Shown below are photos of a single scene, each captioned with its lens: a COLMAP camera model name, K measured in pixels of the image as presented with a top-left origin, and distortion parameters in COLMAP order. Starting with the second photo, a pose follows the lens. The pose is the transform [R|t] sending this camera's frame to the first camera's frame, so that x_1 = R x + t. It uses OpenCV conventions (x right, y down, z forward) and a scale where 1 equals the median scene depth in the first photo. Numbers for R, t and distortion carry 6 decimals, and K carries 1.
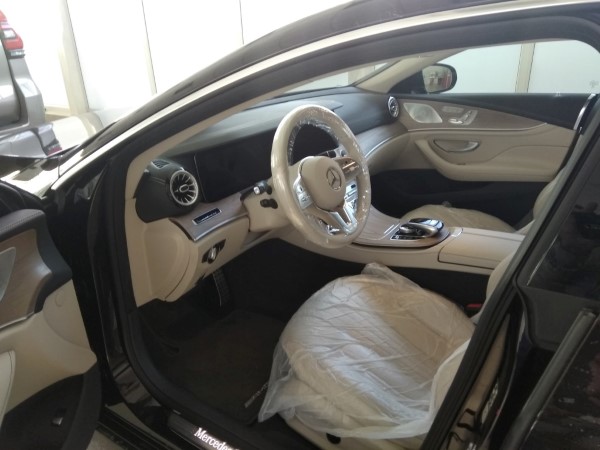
lens RADIAL K [[476.8, 0, 295.1], [0, 476.8, 225.6], [0, 0, 1]] dist [0.037919, -0.071404]
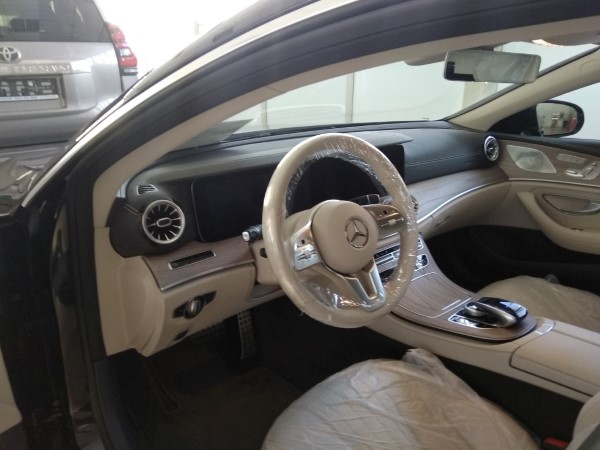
lens RADIAL K [[476.8, 0, 289.4], [0, 476.8, 213.7], [0, 0, 1]] dist [0.037919, -0.071404]
pose [[0.961319, 0.117049, -0.249330, 0.138655], [-0.138501, 0.987868, -0.070248, -0.052753], [0.238082, 0.102063, 0.965867, 0.220190]]
